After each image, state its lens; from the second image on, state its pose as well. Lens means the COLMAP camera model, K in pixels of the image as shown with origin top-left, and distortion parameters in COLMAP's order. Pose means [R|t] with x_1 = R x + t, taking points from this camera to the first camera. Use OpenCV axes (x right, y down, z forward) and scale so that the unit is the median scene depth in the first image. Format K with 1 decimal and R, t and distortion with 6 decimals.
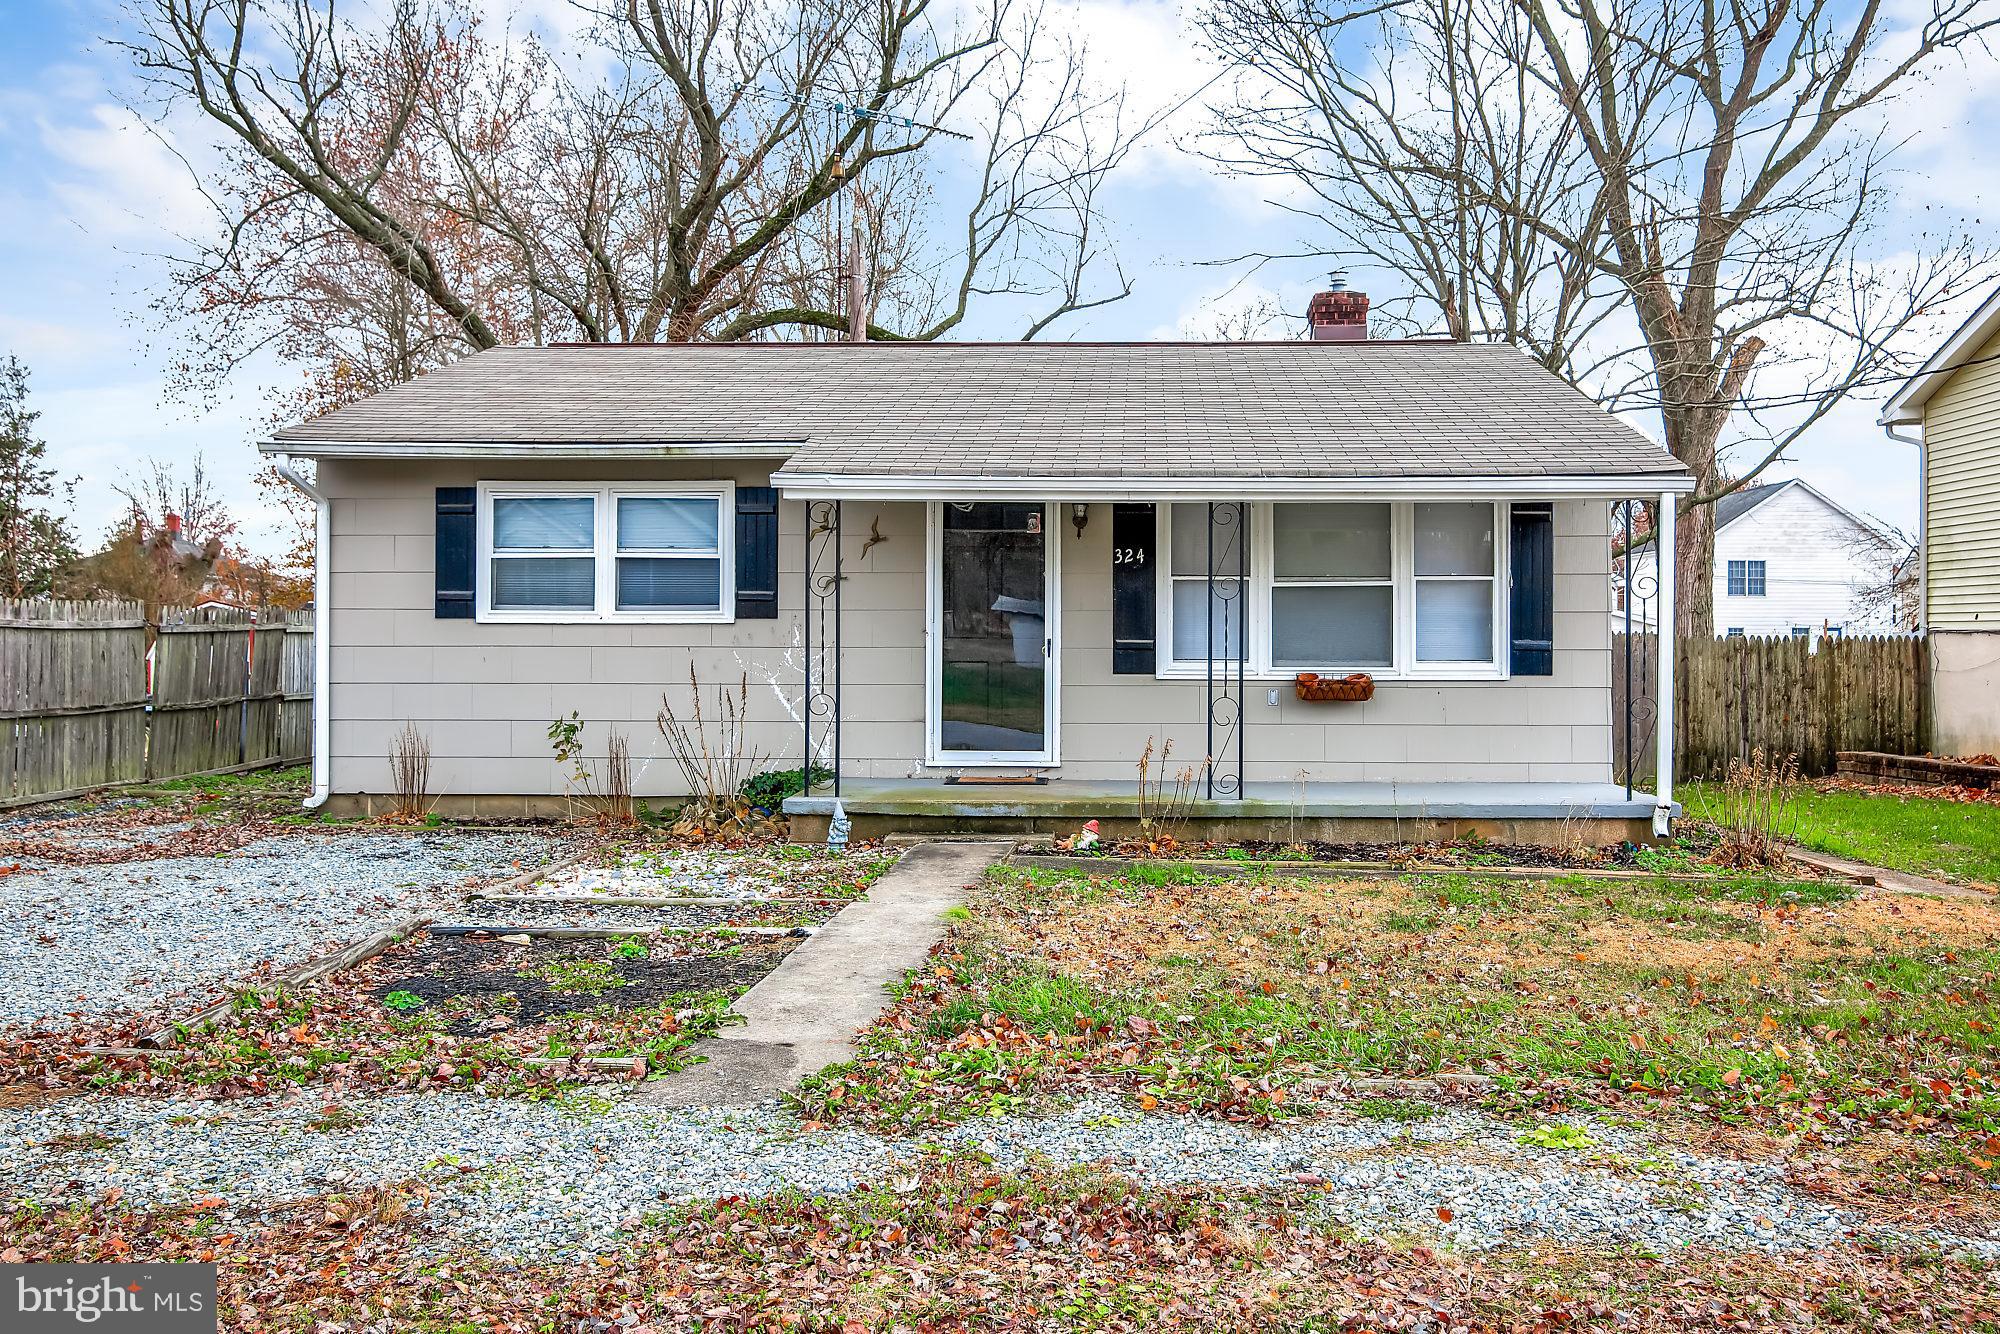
lens RADIAL K [[1603.6, 0, 1002.6], [0, 1603.6, 654.8], [0, 0, 1]] dist [0.004373, 0.003821]
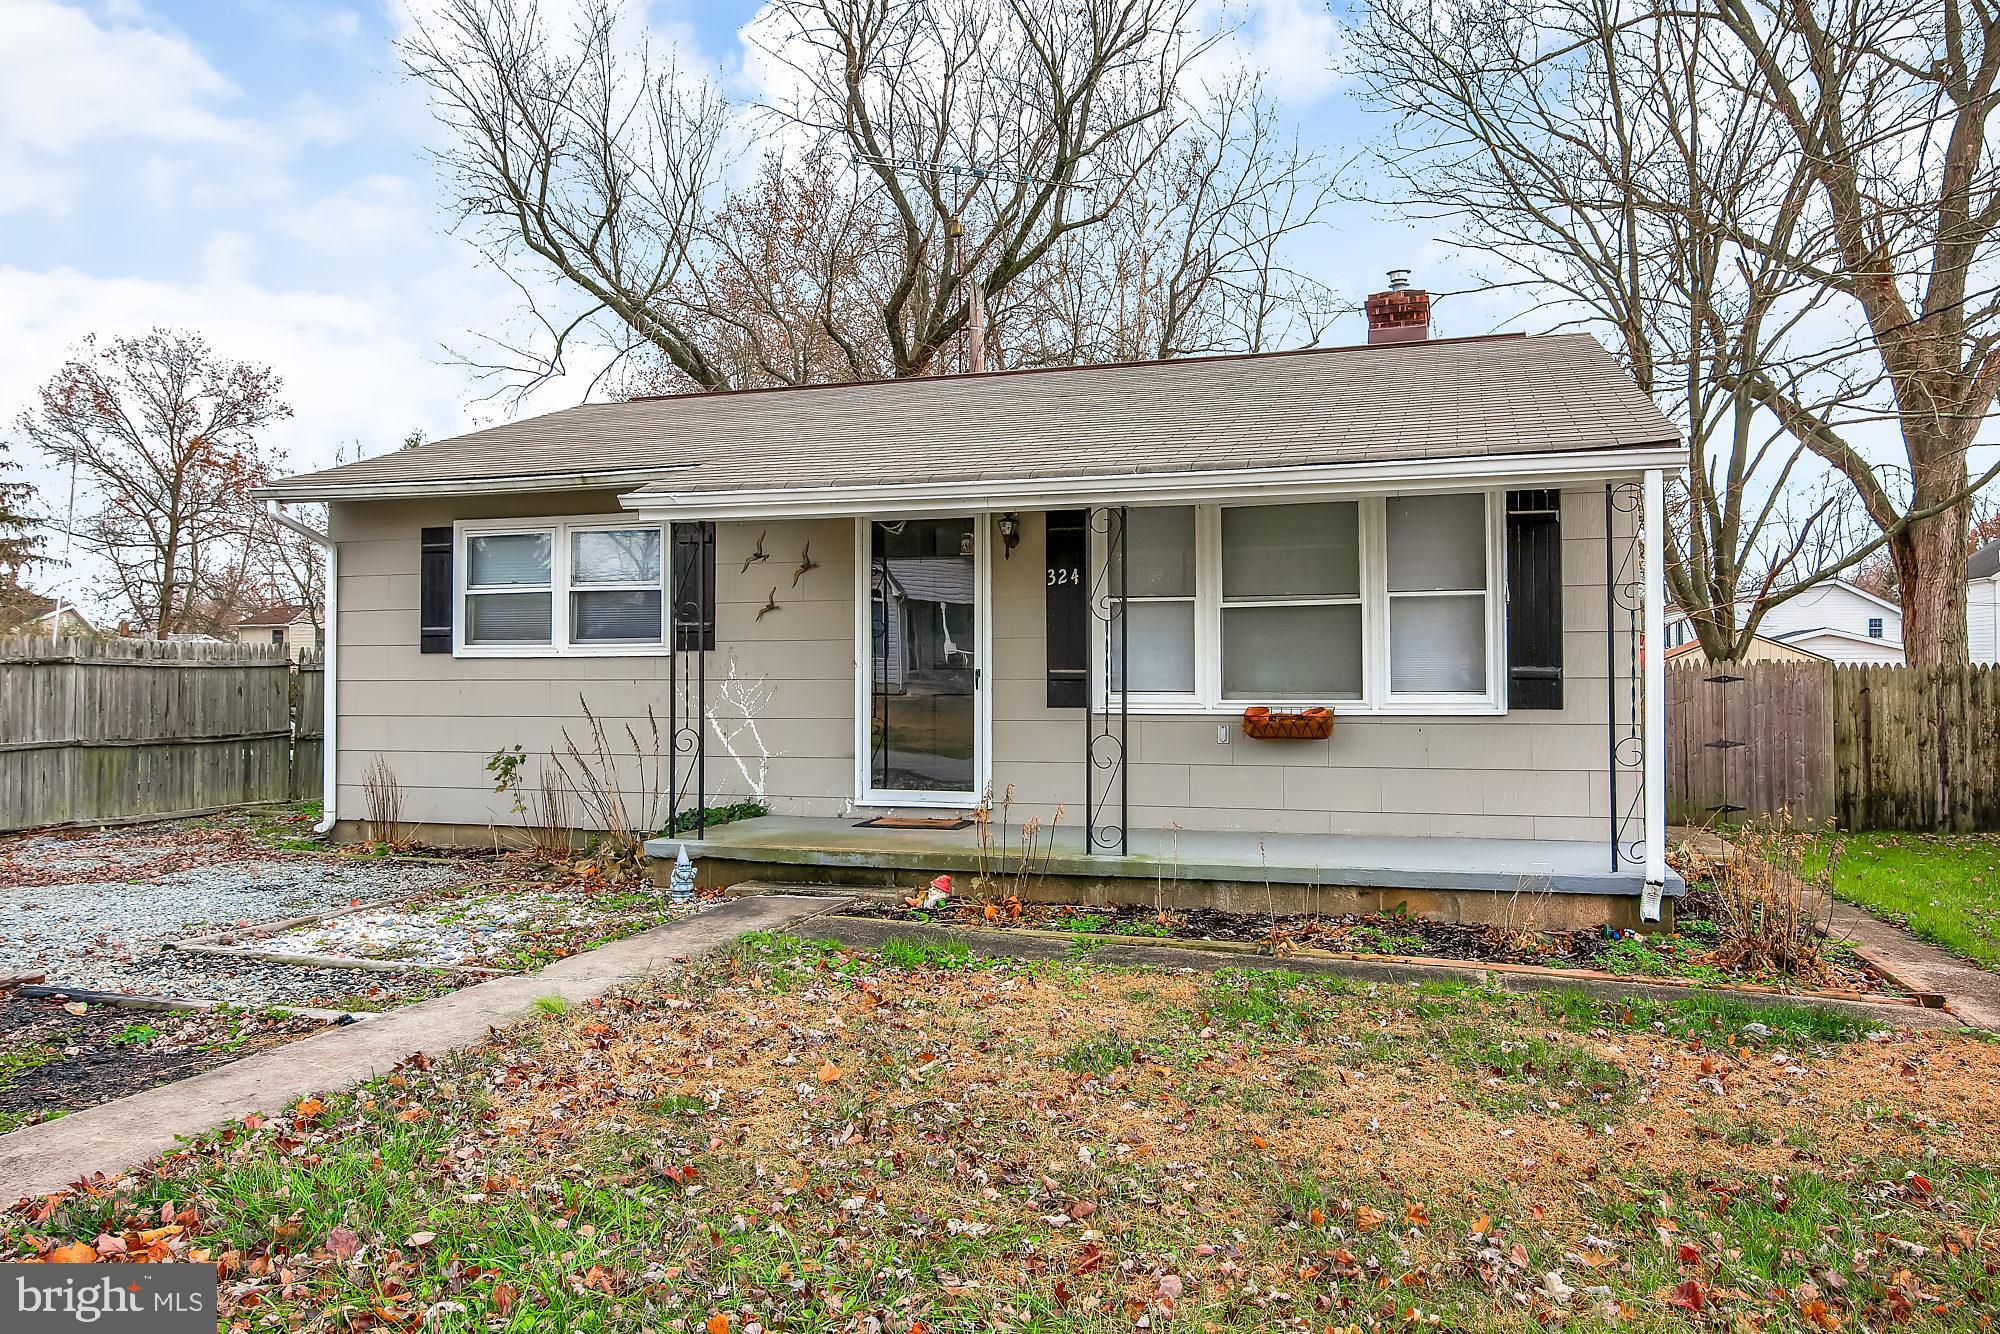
lens RADIAL K [[1333.9, 0, 1000.0], [0, 1333.9, 667.0], [0, 0, 1]] dist [-0.008805, -0.001378]
pose [[0.965982, -0.007408, -0.258503, 0.236753], [0.002706, 0.999824, -0.018541, 0.003035], [0.258595, 0.017211, 0.965833, 0.264976]]
